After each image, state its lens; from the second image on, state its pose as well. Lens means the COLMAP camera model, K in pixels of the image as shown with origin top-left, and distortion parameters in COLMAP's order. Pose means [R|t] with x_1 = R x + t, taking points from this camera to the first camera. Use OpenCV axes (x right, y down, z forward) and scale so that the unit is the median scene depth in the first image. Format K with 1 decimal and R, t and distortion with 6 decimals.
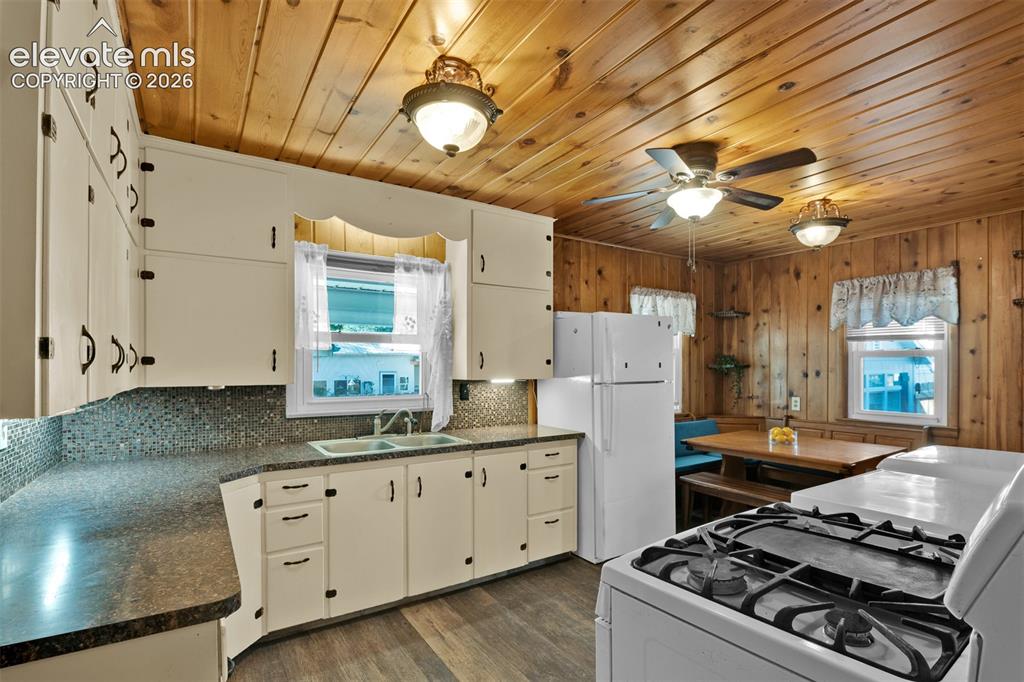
lens RADIAL K [[489.0, 0, 521.3], [0, 489.0, 366.0], [0, 0, 1]] dist [0.001577, 0.000023]
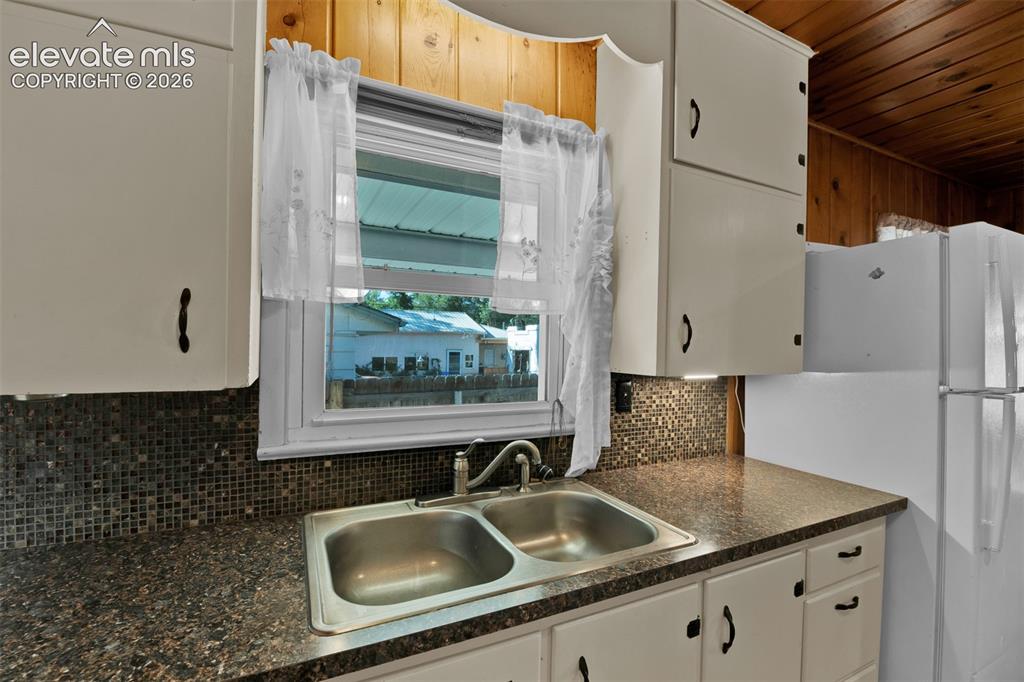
lens RADIAL K [[450.6, 0, 512.8], [0, 450.6, 343.2], [0, 0, 1]] dist [-0.001075, -0.000209]
pose [[0.990918, 0.015458, -0.133579, -0.180454], [-0.016126, 0.999862, -0.003920, 0.001530], [0.133500, 0.006038, 0.991030, 0.552275]]
